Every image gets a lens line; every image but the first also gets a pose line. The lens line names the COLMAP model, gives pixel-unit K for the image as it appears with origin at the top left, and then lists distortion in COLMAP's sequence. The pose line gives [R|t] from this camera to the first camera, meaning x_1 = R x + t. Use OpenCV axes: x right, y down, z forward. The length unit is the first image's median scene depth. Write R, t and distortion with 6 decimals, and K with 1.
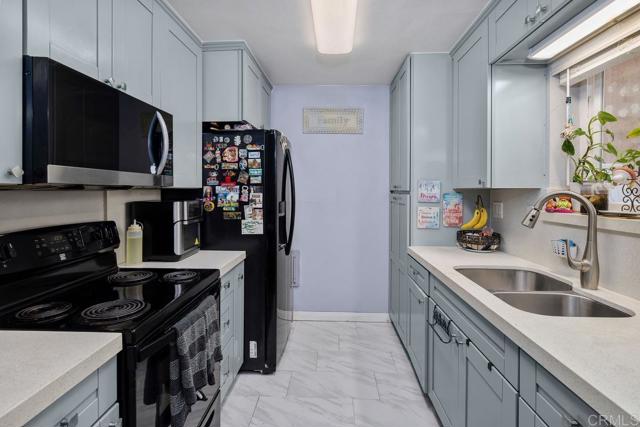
lens RADIAL K [[315.7, 0, 319.6], [0, 315.7, 191.2], [0, 0, 1]] dist [-0.000400, 0.000151]
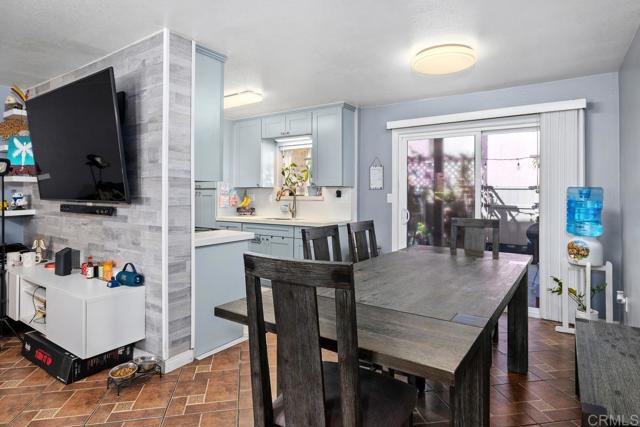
lens RADIAL K [[402.2, 0, 318.1], [0, 402.2, 196.4], [0, 0, 1]] dist [-0.001611, -0.000714]
pose [[0.540032, -0.002269, 0.841642, -1.549942], [-0.005179, 0.999968, 0.006019, 0.033424], [-0.841629, -0.007609, 0.540003, -0.903955]]
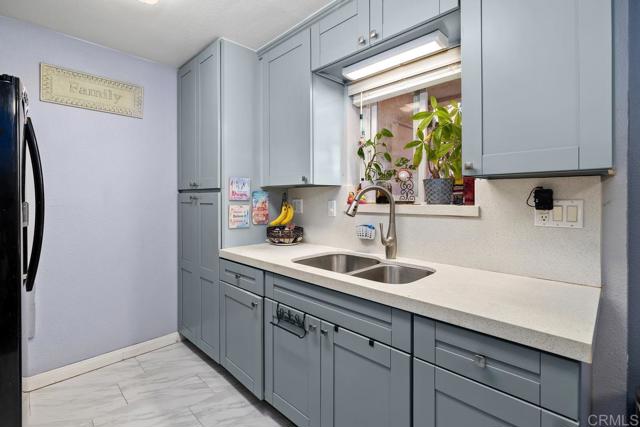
lens RADIAL K [[300.5, 0, 320.9], [0, 300.5, 197.5], [0, 0, 1]] dist [-0.000669, 0.000309]
pose [[0.676068, -0.007249, 0.736803, -0.169710], [0.006918, 0.999970, 0.003490, 0.025911], [-0.736807, 0.002737, 0.676098, 0.216340]]
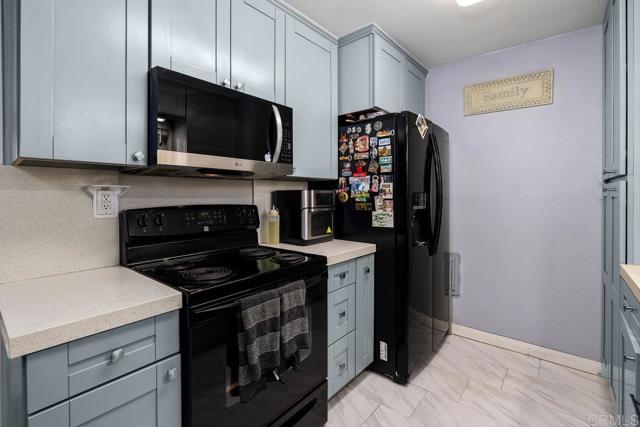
lens RADIAL K [[296.7, 0, 320.7], [0, 296.7, 193.7], [0, 0, 1]] dist [-0.002731, 0.000345]
pose [[0.799106, -0.002194, -0.601187, 0.168007], [-0.001183, 0.999986, -0.005222, 0.042667], [0.601189, 0.004885, 0.799092, 0.189228]]
